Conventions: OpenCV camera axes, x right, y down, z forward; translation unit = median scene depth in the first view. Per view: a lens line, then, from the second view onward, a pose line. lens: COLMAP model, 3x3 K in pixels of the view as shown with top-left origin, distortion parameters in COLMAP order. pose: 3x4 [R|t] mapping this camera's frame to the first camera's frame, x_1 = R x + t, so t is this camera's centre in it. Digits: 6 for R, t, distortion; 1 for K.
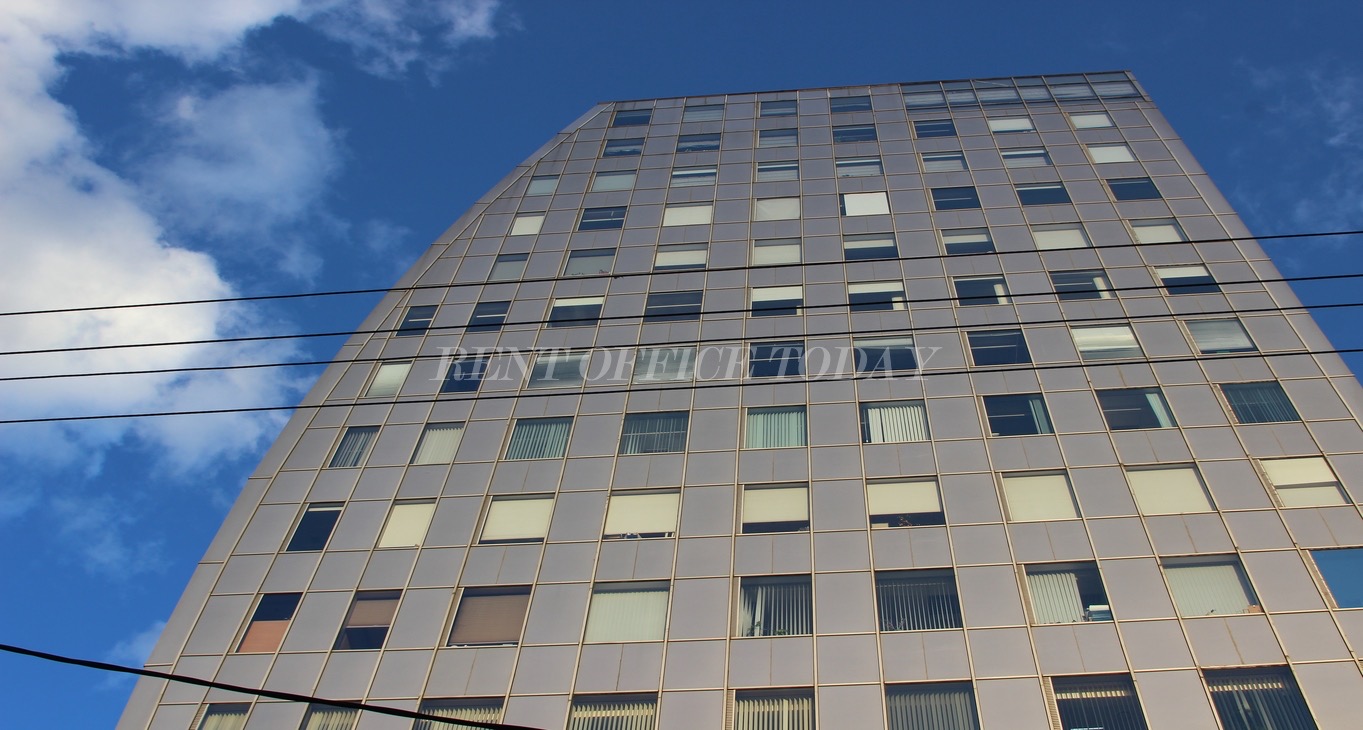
lens RADIAL K [[1355.6, 0, 681.5], [0, 1355.6, 365.0], [0, 0, 1]] dist [-0.096000, 0.001781]
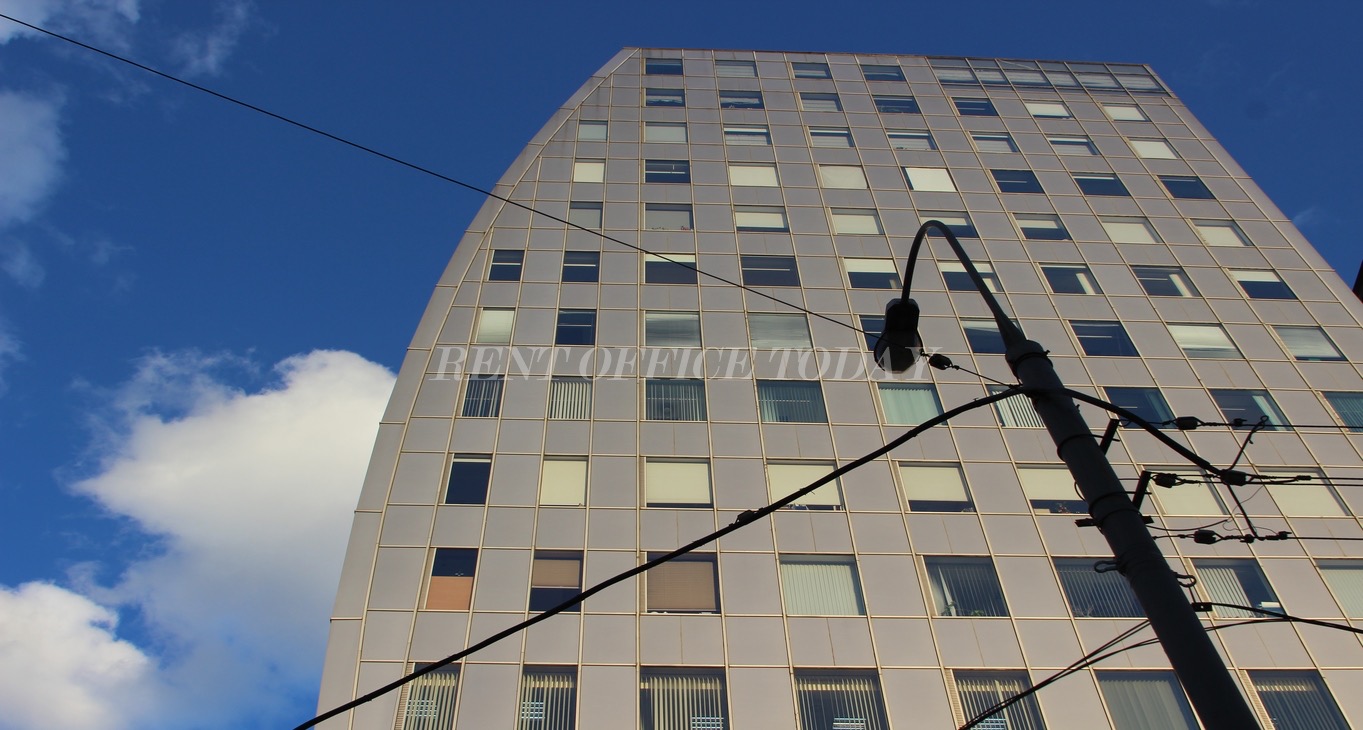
lens RADIAL K [[1407.1, 0, 681.3], [0, 1407.1, 429.5], [0, 0, 1]] dist [-0.094403, 0.000426]
pose [[0.992177, 0.063423, 0.107530, -0.127358], [-0.070661, 0.995388, 0.064885, 0.006514], [-0.102919, -0.071975, 0.992082, 0.008560]]
